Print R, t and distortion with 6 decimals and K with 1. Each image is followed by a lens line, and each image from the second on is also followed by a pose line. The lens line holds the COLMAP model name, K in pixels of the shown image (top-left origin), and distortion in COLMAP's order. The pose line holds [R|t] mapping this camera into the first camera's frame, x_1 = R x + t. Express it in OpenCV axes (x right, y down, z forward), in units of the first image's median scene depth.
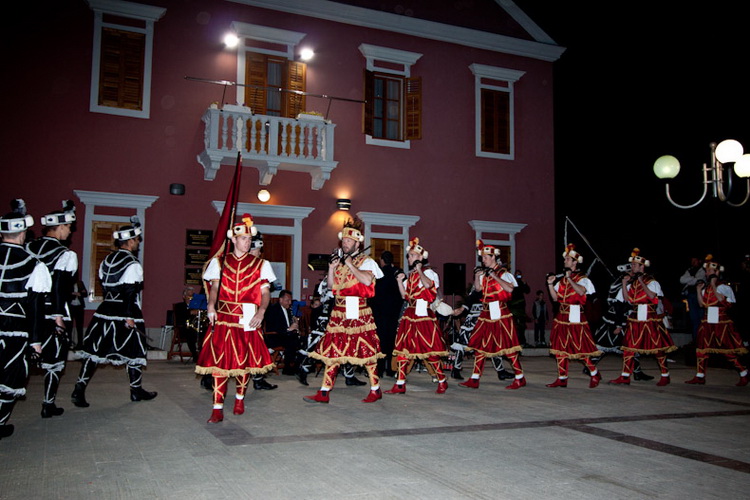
lens RADIAL K [[755.3, 0, 375.0], [0, 755.3, 250.0], [0, 0, 1]] dist [0.022780, 0.024309]
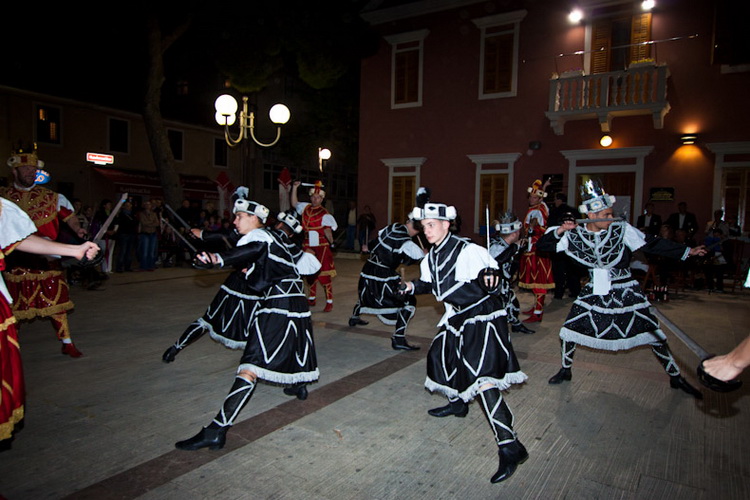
lens RADIAL K [[537.4, 0, 375.0], [0, 537.4, 250.0], [0, 0, 1]] dist [0.006548, 0.006883]
pose [[0.556164, 0.038483, -0.830181, 0.349339], [0.052377, 0.995318, 0.081227, 0.010862], [0.829421, -0.088658, 0.551544, 0.206532]]
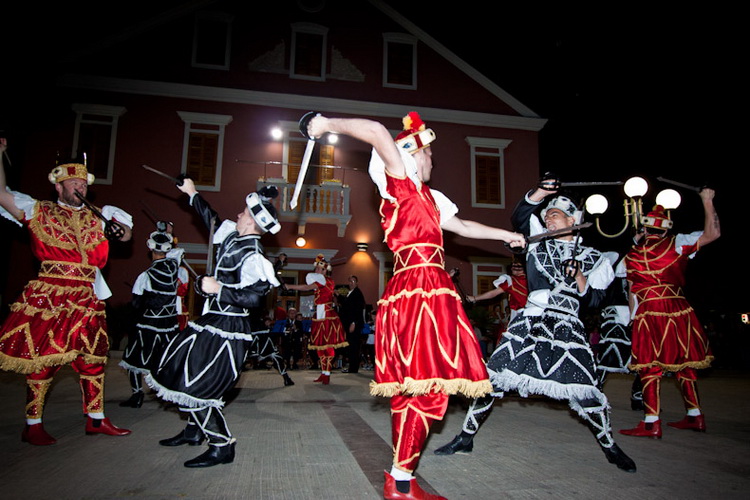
lens RADIAL K [[537.4, 0, 375.0], [0, 537.4, 250.0], [0, 0, 1]] dist [0.006548, 0.006883]
pose [[0.968847, -0.033295, -0.245411, 0.216075], [0.015019, 0.996997, -0.075972, 0.018280], [0.247204, 0.069919, 0.966438, 0.084851]]
